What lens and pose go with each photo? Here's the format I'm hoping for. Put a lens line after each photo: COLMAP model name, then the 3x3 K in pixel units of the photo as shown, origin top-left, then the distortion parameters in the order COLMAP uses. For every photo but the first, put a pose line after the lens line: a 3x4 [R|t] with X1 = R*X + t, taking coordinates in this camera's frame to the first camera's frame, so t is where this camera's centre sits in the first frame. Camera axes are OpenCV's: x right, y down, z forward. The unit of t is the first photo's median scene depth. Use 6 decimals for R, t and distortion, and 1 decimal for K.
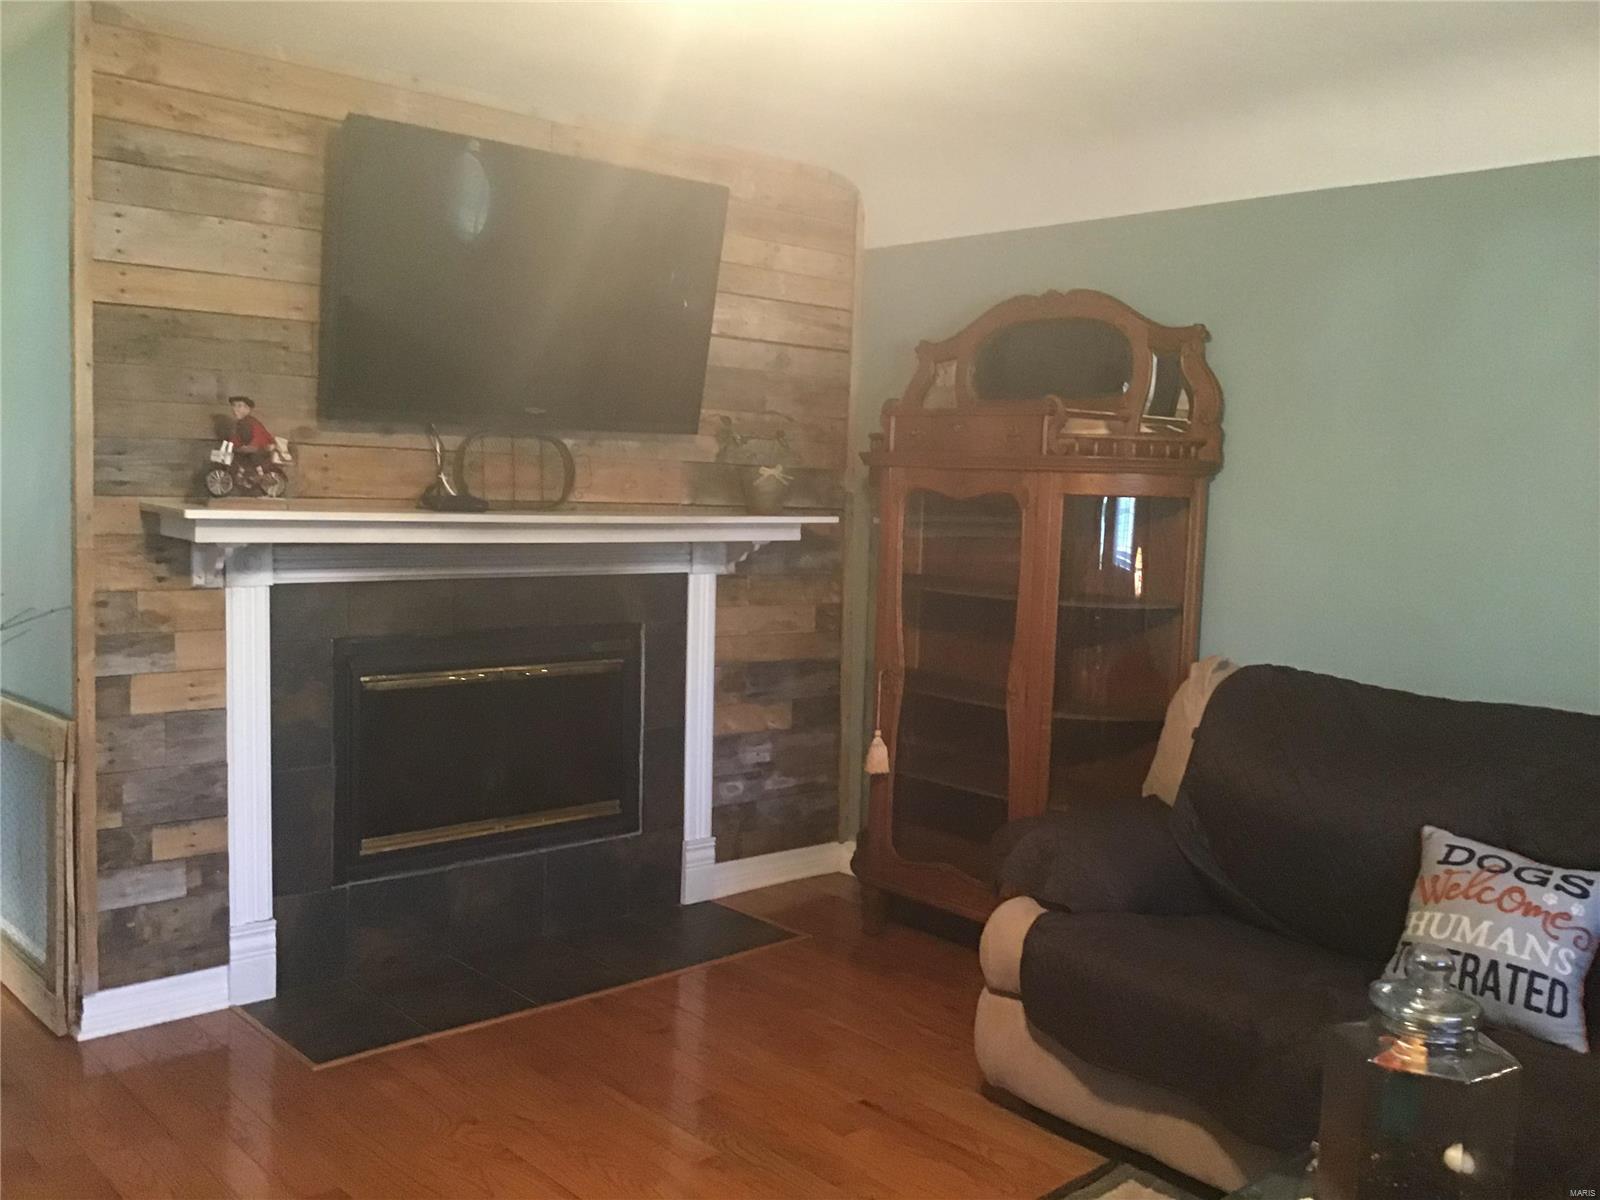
lens RADIAL K [[1444.7, 0, 825.9], [0, 1444.7, 602.0], [0, 0, 1]] dist [0.004816, 0.002156]
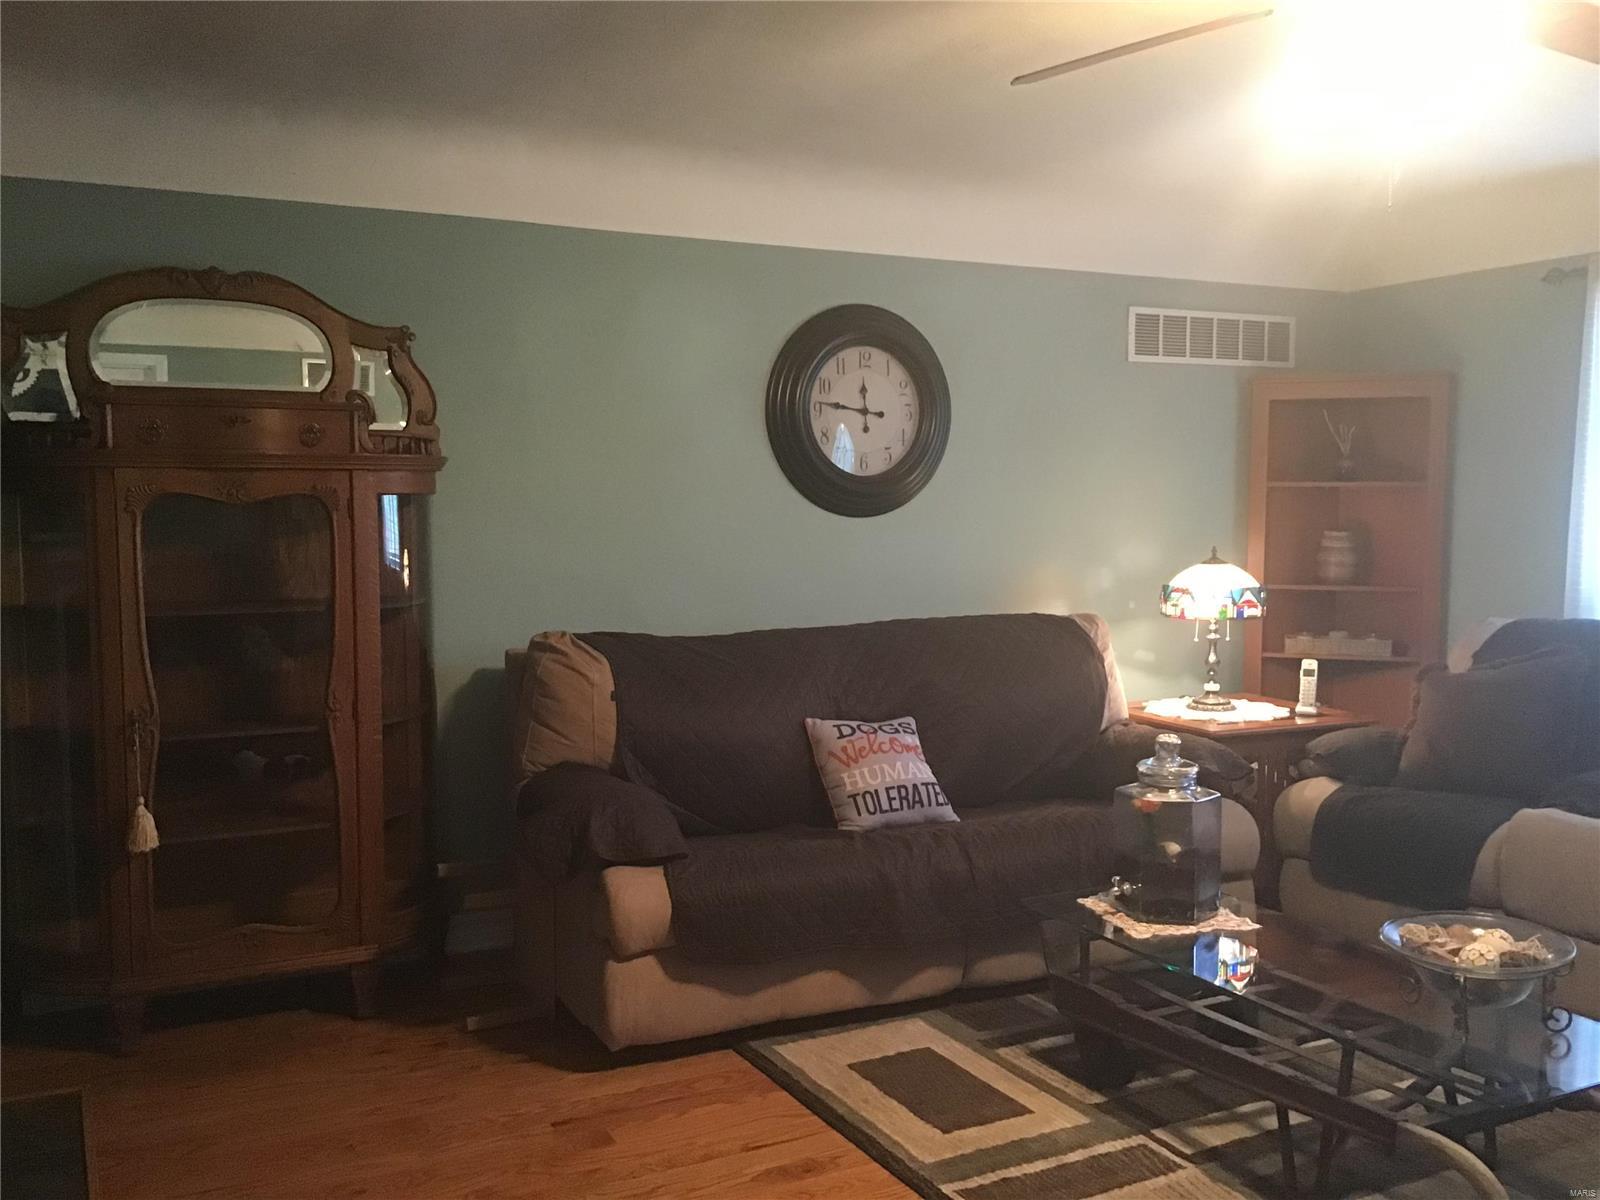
lens RADIAL K [[1444.7, 0, 825.9], [0, 1444.7, 602.0], [0, 0, 1]] dist [0.004816, 0.002156]
pose [[0.257261, -0.102641, 0.960875, -0.910276], [0.095802, 0.992154, 0.080333, -0.067703], [-0.961581, 0.071387, 0.265076, 0.602523]]
